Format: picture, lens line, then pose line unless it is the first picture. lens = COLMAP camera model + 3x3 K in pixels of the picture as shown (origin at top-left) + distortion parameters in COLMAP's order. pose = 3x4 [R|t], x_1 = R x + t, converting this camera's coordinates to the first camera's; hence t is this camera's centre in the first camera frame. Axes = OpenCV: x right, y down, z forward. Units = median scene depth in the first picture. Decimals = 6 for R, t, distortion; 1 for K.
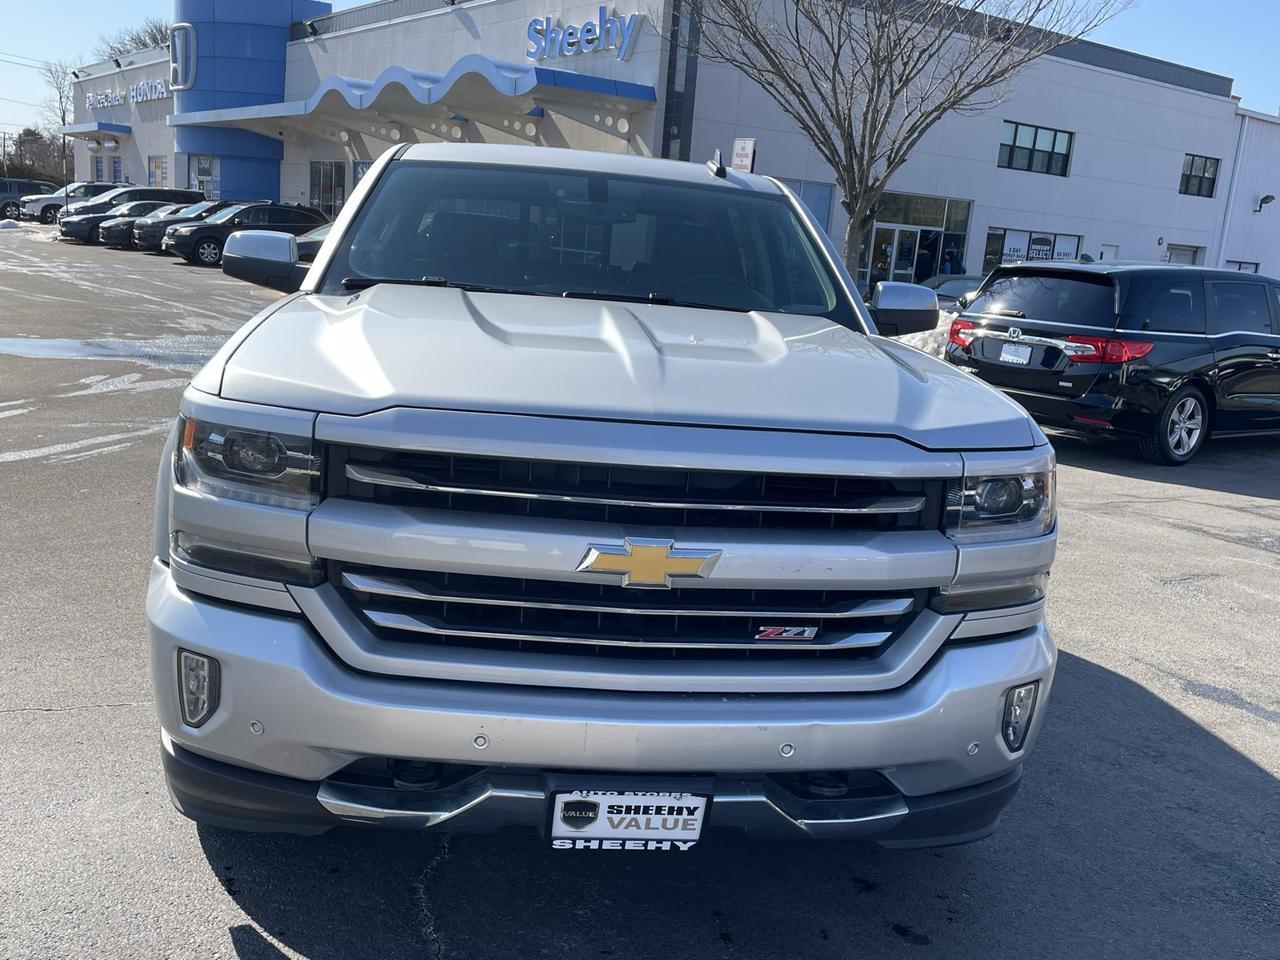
lens RADIAL K [[1173.2, 0, 665.0], [0, 1173.2, 442.0], [0, 0, 1]] dist [0.055969, 0.000000]
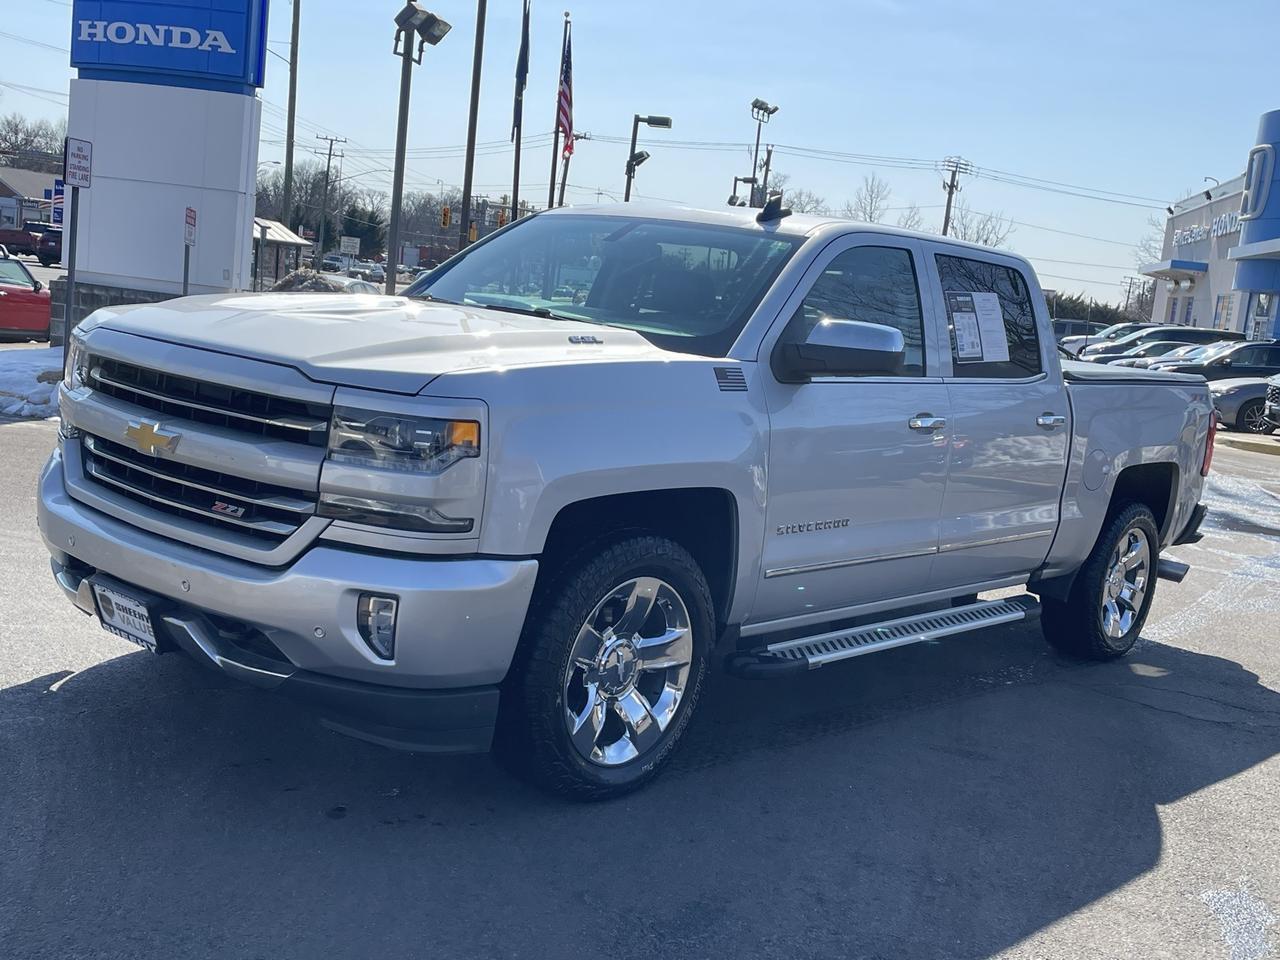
lens RADIAL K [[1420.7, 0, 653.2], [0, 1420.7, 441.3], [0, 0, 1]] dist [0.056047, 0.000000]
pose [[0.686413, 0.077211, -0.723101, 0.834842], [-0.176783, 0.982236, -0.062933, 0.054014], [0.705397, 0.171030, 0.687869, 0.110931]]
